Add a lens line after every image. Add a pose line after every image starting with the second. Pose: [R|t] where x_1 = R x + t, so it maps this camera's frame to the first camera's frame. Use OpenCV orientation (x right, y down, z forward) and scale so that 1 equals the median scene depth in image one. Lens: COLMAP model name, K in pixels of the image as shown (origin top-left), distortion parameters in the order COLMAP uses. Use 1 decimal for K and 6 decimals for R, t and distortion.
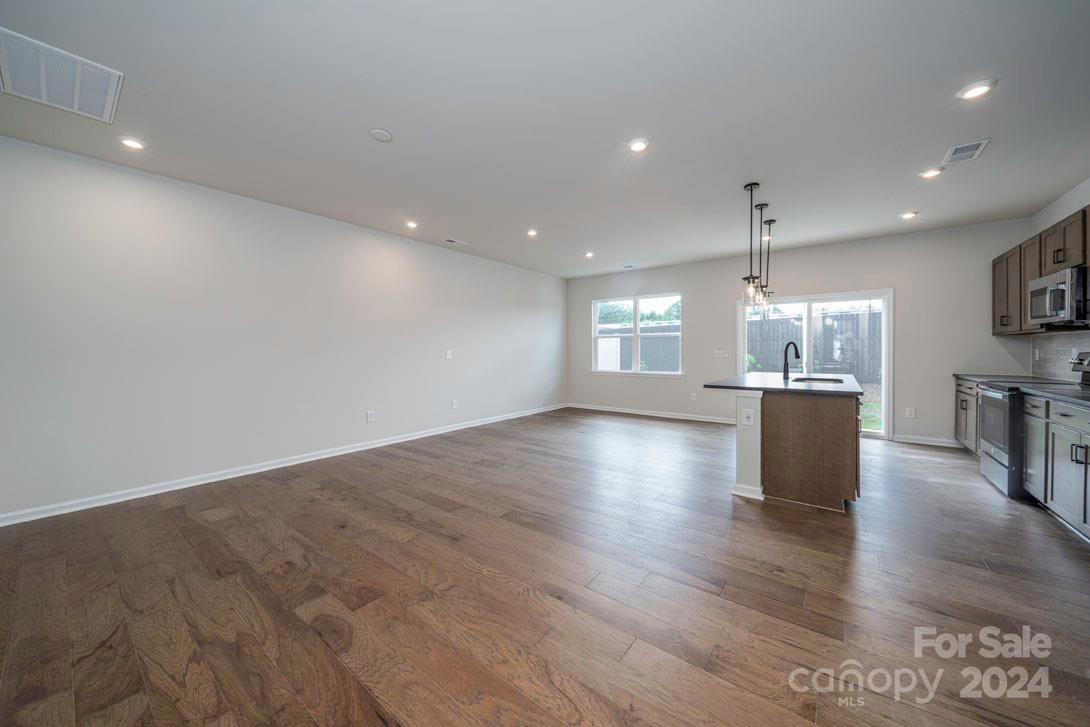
lens RADIAL K [[376.9, 0, 539.8], [0, 376.9, 350.5], [0, 0, 1]] dist [-0.004670, -0.000124]
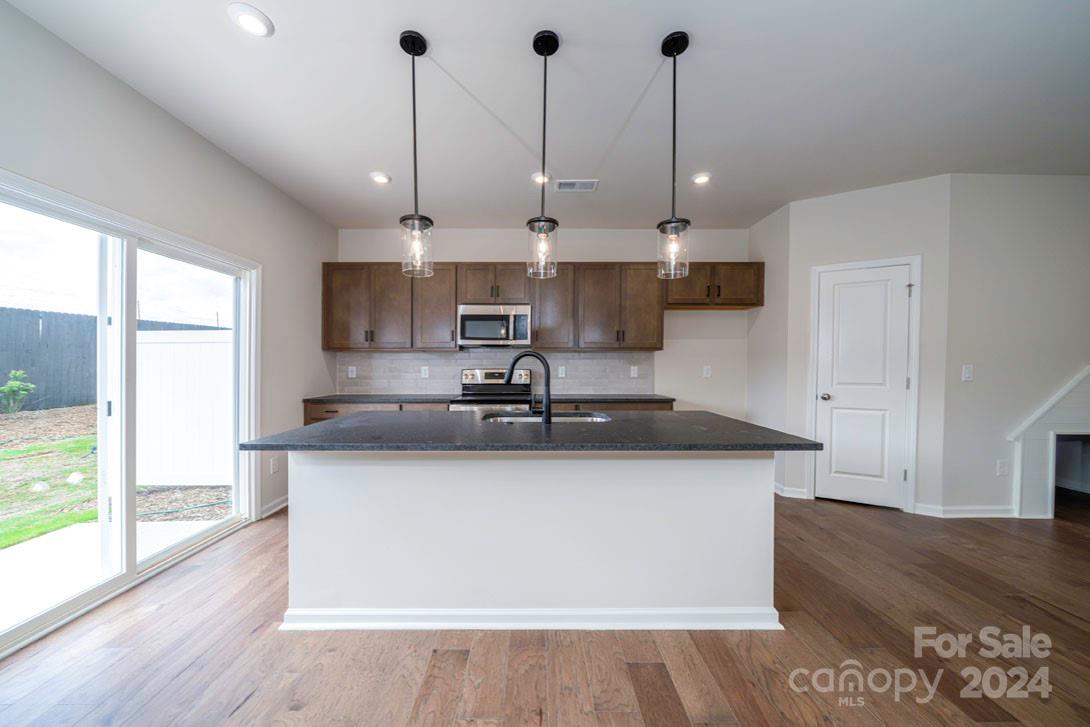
lens RADIAL K [[376.9, 0, 535.7], [0, 376.9, 374.5], [0, 0, 1]] dist [-0.004670, -0.000124]
pose [[-0.612565, -0.016720, 0.790243, 0.239073], [0.000893, 0.999761, 0.021845, -0.003636], [-0.790420, 0.014087, -0.612404, 1.283035]]
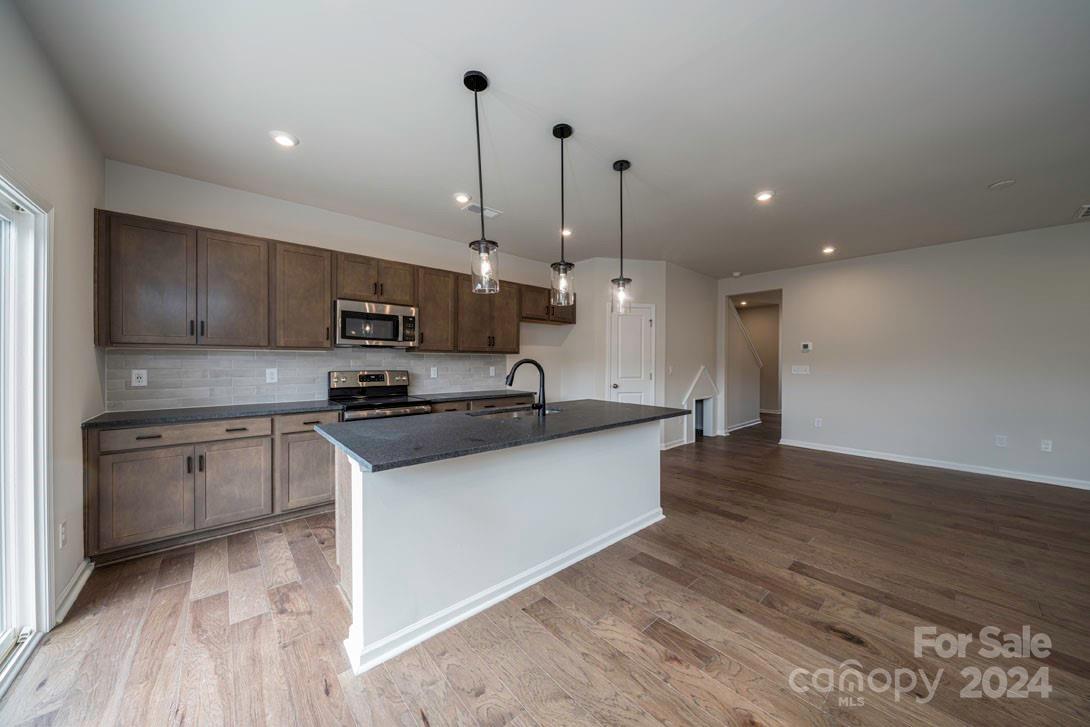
lens RADIAL K [[376.9, 0, 549.4], [0, 376.9, 361.8], [0, 0, 1]] dist [-0.004670, -0.000124]
pose [[-0.983377, -0.001047, 0.181574, 0.496313], [-0.001217, 0.999999, -0.000824, -0.018960], [-0.181573, -0.001031, -0.983377, 1.597409]]
